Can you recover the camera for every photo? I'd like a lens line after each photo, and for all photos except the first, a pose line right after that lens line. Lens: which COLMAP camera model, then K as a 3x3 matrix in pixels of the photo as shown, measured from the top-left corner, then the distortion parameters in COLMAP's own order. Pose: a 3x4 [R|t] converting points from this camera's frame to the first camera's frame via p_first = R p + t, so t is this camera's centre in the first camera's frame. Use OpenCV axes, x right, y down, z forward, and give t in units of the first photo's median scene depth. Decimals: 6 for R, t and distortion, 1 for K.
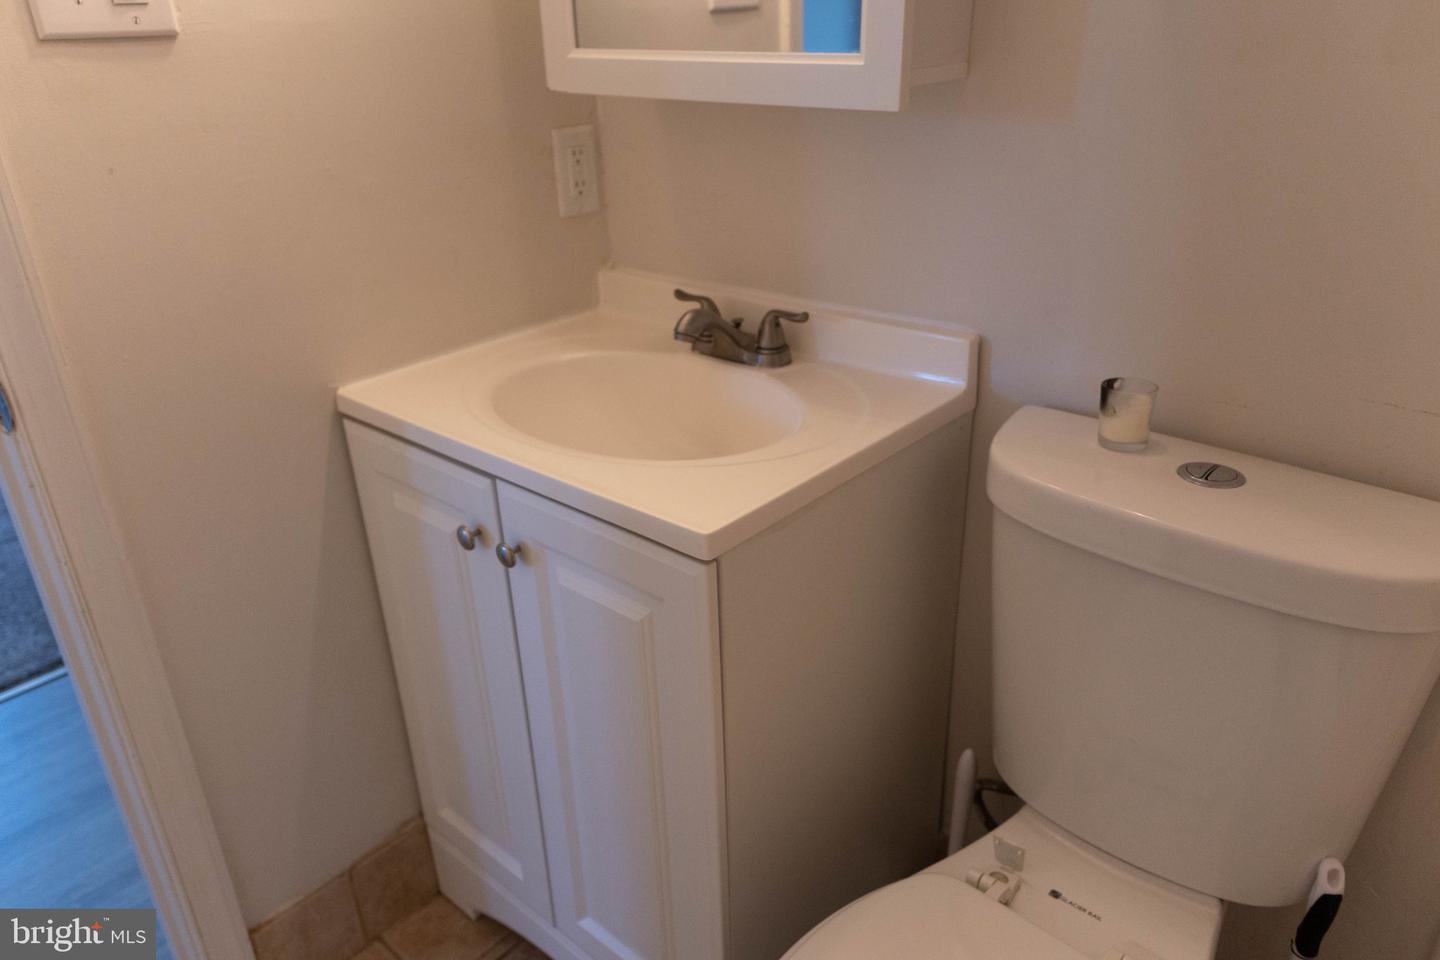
lens RADIAL K [[1027.9, 0, 720.0], [0, 1027.9, 480.0], [0, 0, 1]] dist [0.034581, -0.002654]
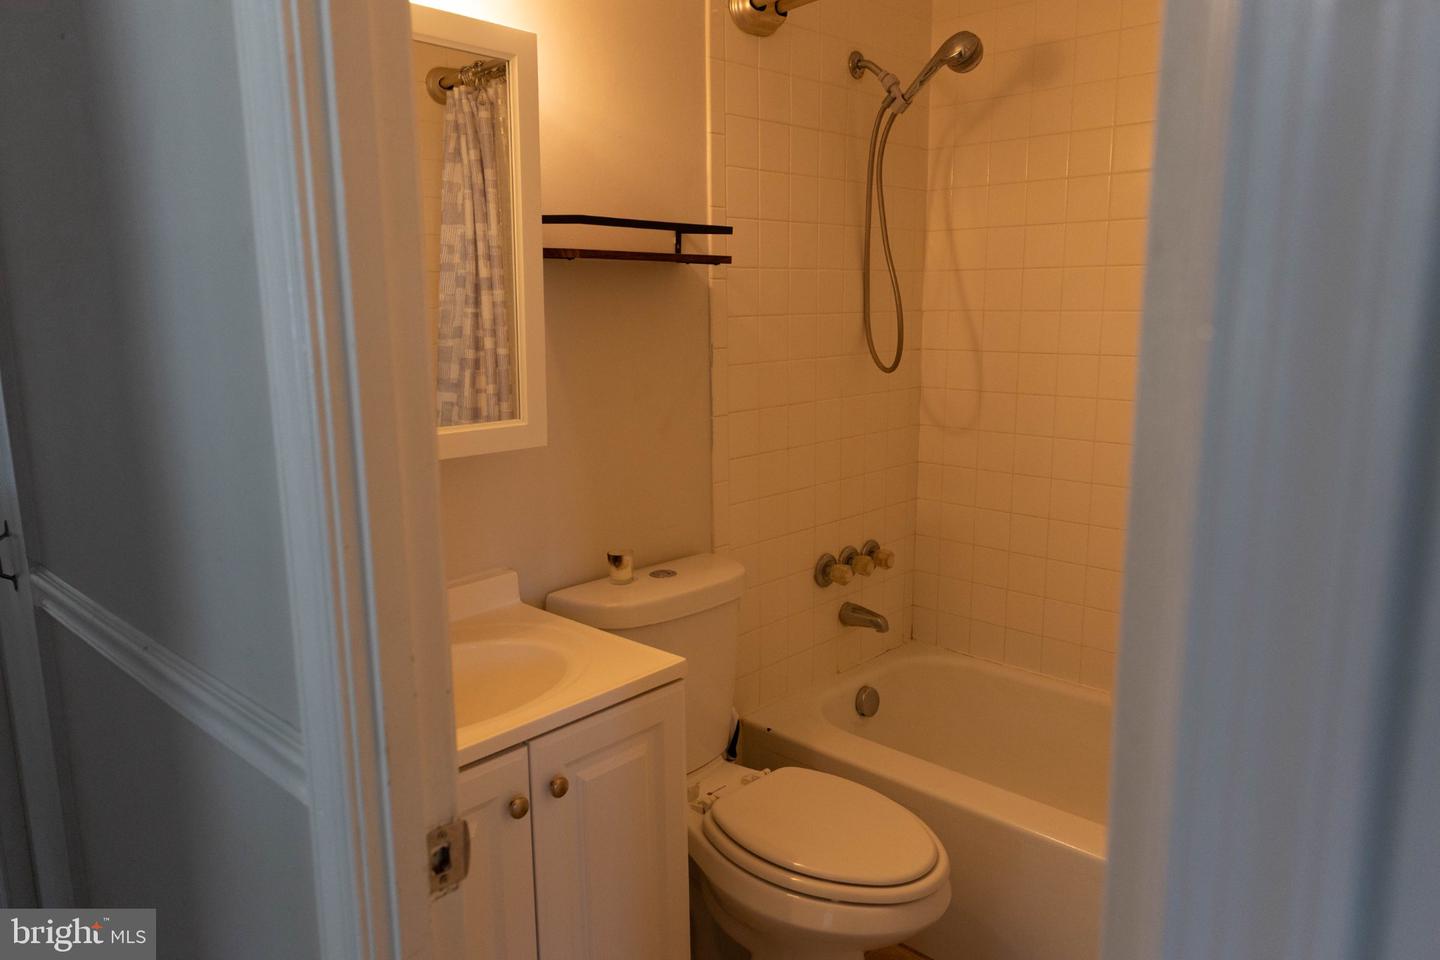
lens RADIAL K [[1027.9, 0, 720.0], [0, 1027.9, 480.0], [0, 0, 1]] dist [0.034581, -0.002654]
pose [[0.003219, -0.130854, 0.991396, -1.587823], [0.442858, 0.889068, 0.115910, -0.367888], [-0.896586, 0.438675, 0.060811, 0.626671]]
